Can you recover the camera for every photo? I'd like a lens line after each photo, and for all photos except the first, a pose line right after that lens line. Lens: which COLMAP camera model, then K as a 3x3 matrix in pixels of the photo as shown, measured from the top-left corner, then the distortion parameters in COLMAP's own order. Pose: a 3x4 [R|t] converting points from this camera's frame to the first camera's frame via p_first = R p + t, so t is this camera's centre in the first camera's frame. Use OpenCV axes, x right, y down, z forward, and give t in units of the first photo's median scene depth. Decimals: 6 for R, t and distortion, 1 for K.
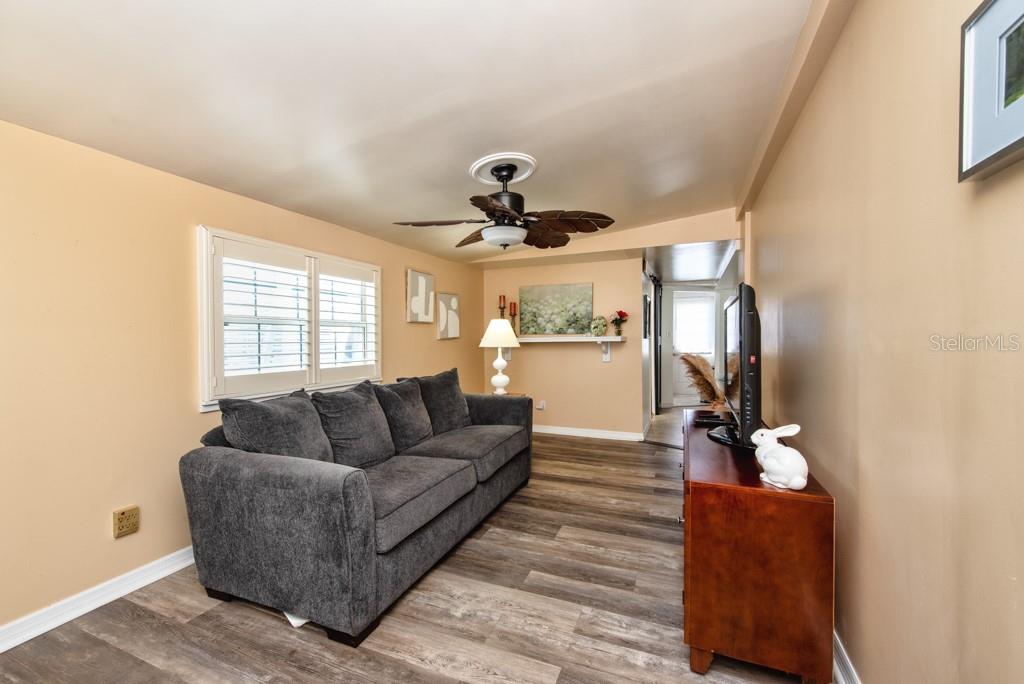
lens RADIAL K [[398.3, 0, 512.0], [0, 398.3, 342.0], [0, 0, 1]] dist [0.004067, 0.000111]
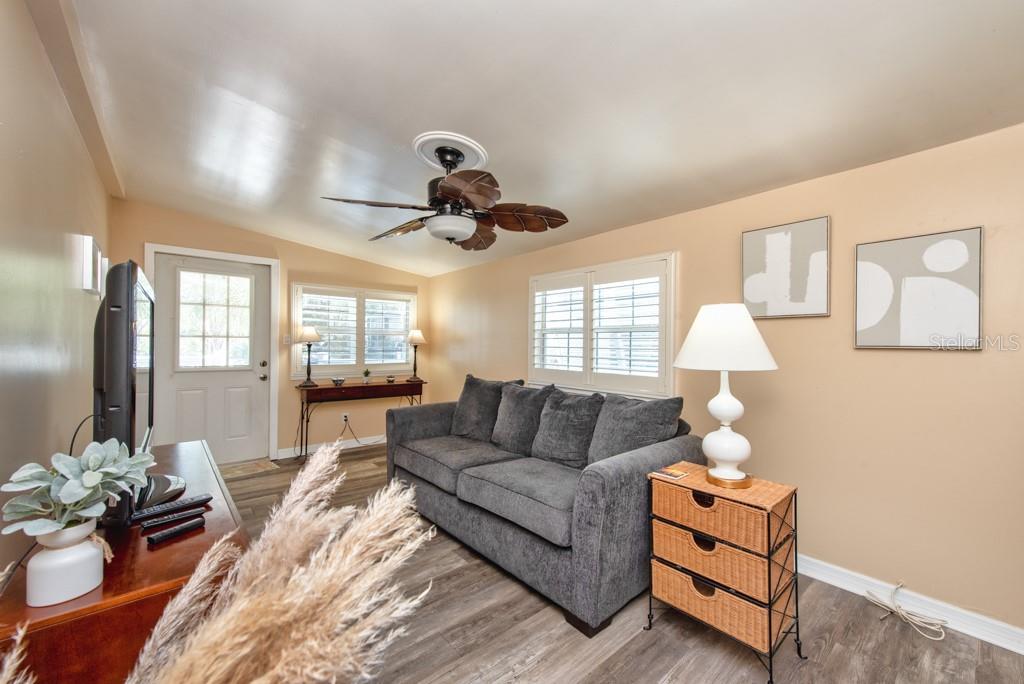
lens RADIAL K [[398.3, 0, 512.0], [0, 398.3, 342.0], [0, 0, 1]] dist [0.004067, 0.000111]
pose [[-0.433242, 0.000955, -0.901277, 0.622084], [-0.014411, 0.999864, 0.007986, -0.021384], [0.901163, 0.016448, -0.433169, 1.309785]]
